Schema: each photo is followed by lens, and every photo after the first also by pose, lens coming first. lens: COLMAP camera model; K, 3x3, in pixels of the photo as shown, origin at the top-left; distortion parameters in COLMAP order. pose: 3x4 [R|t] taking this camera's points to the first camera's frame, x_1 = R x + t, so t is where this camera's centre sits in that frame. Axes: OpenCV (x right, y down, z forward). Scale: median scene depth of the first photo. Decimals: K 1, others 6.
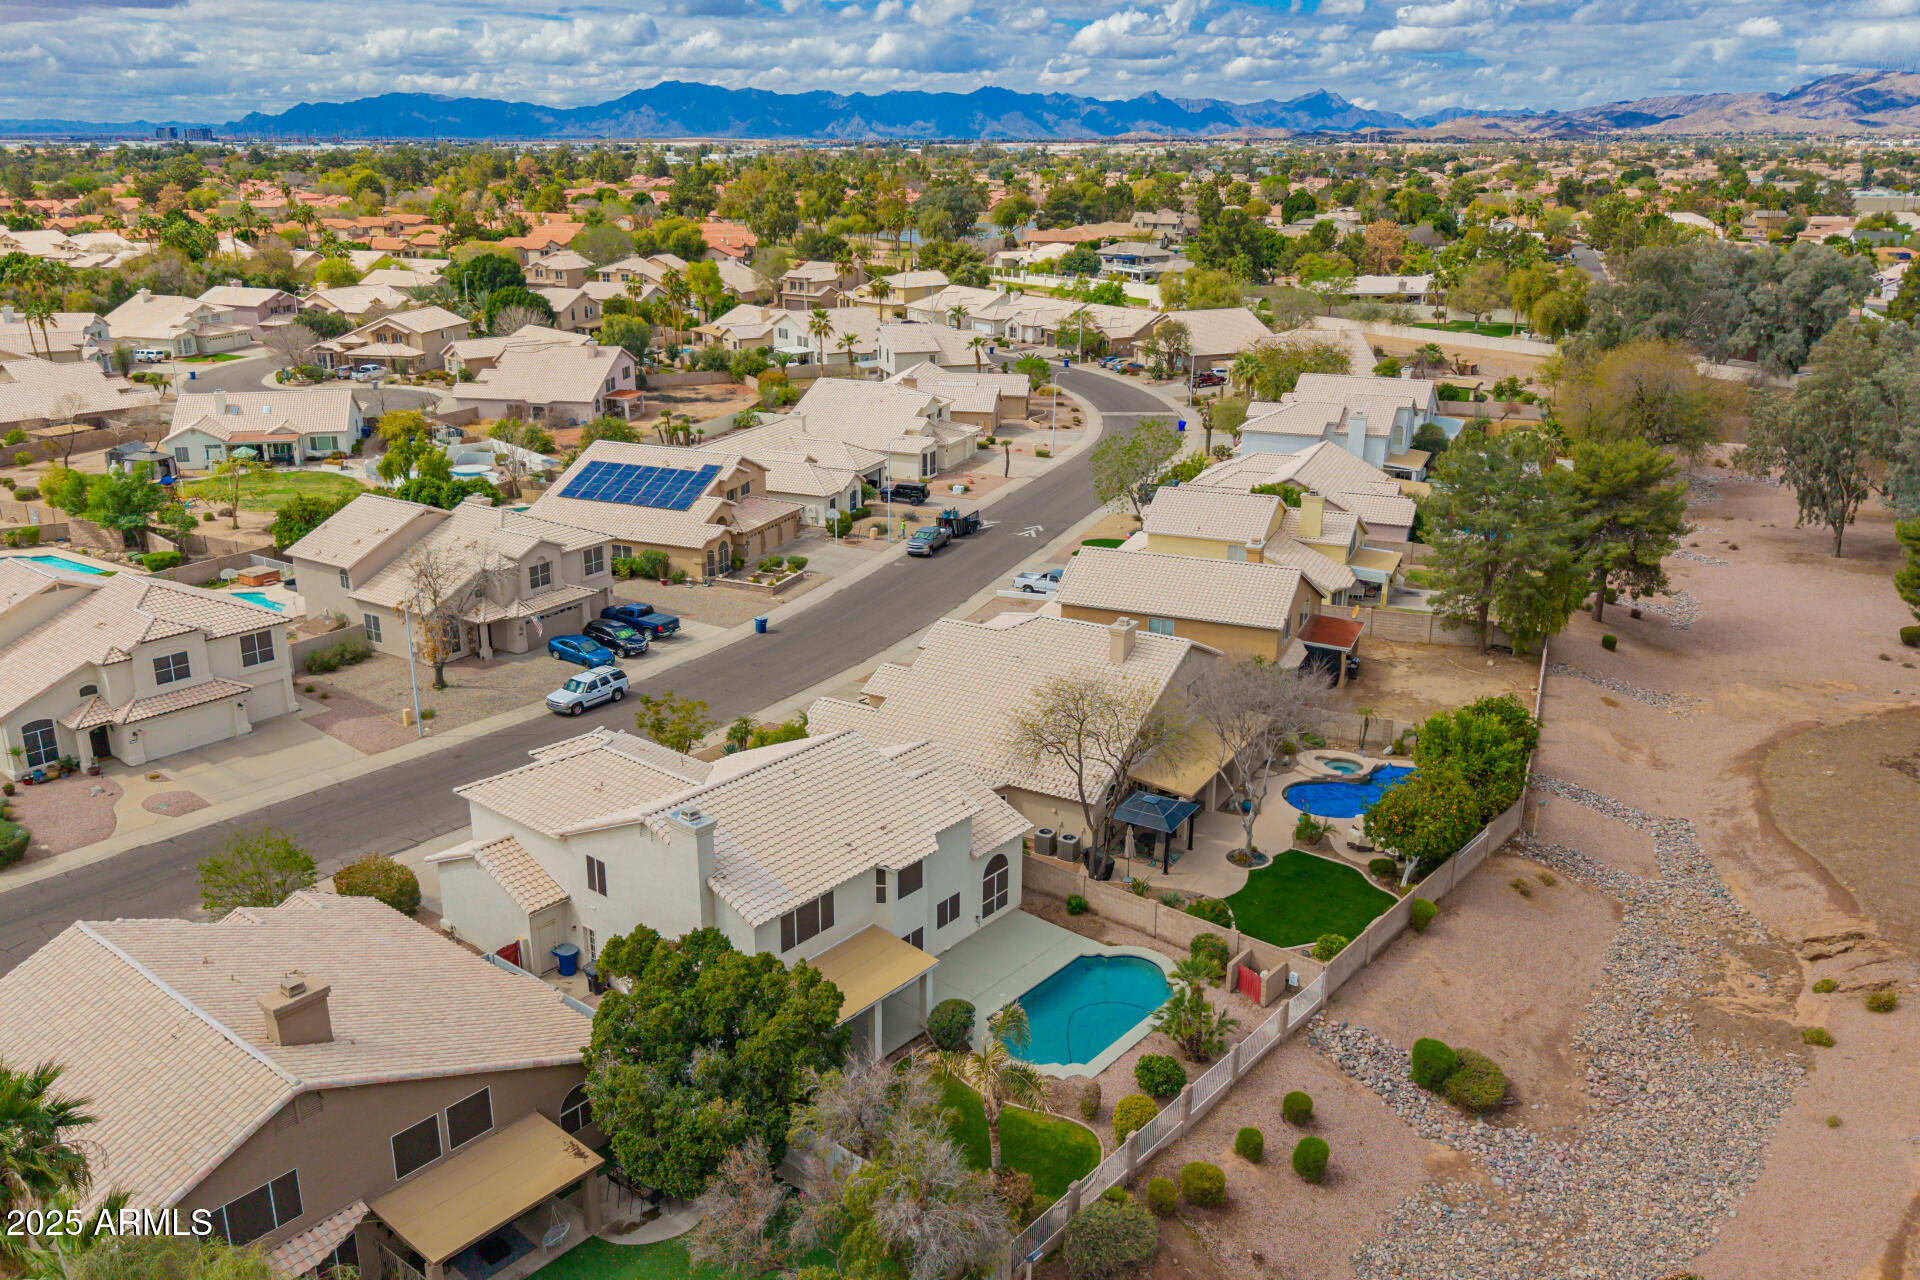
lens RADIAL K [[1499.9, 0, 969.4], [0, 1499.9, 641.1], [0, 0, 1]] dist [0.136576, -0.283750]
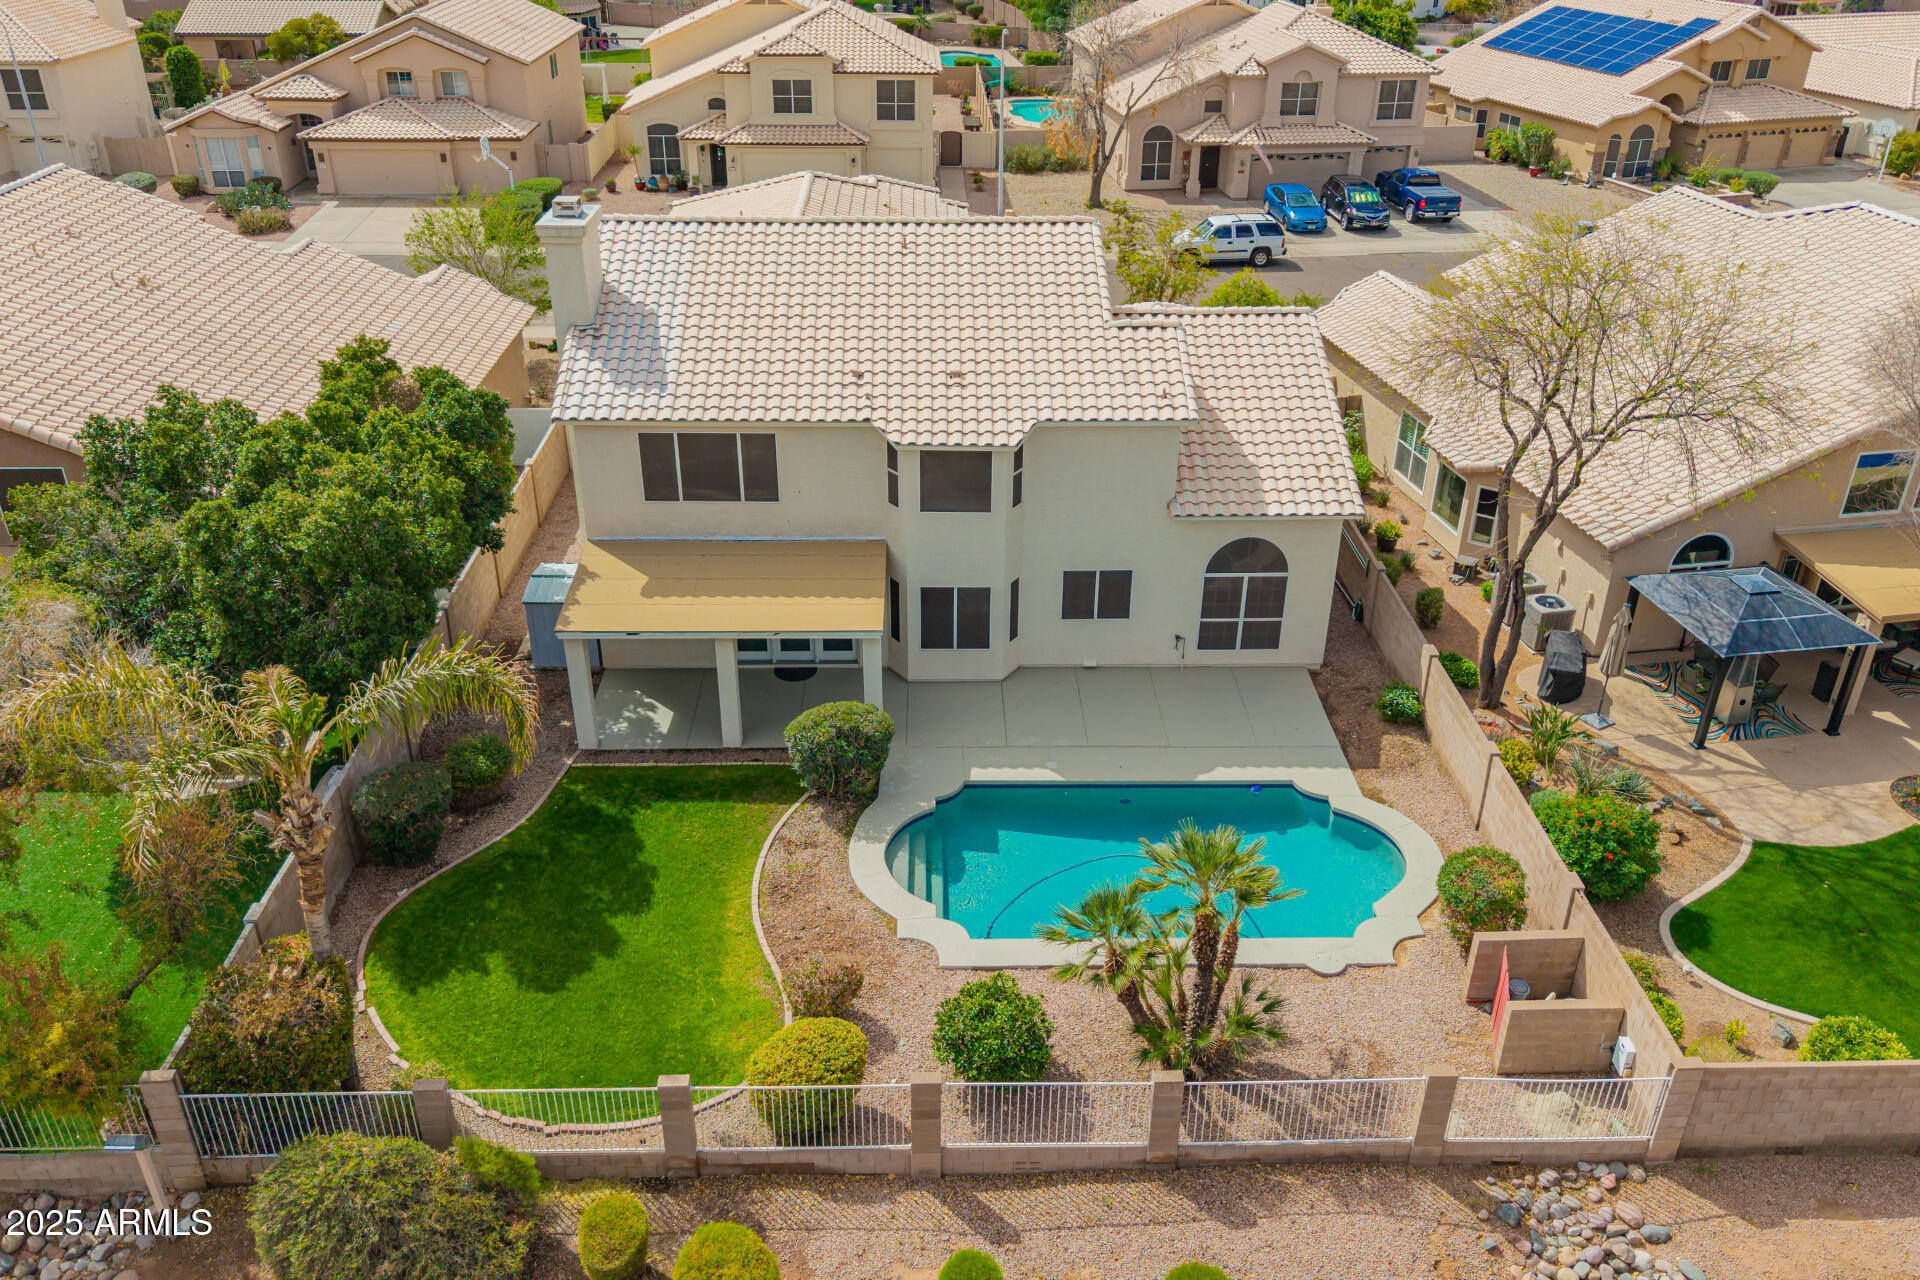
lens RADIAL K [[1524.6, 0, 968.1], [0, 1524.6, 639.9], [0, 0, 1]] dist [0.024948, -0.033984]
pose [[0.654565, 0.360282, -0.664637, 0.275296], [-0.240946, 0.932715, 0.268306, 0.056959], [0.716582, -0.015482, 0.697331, 0.536138]]
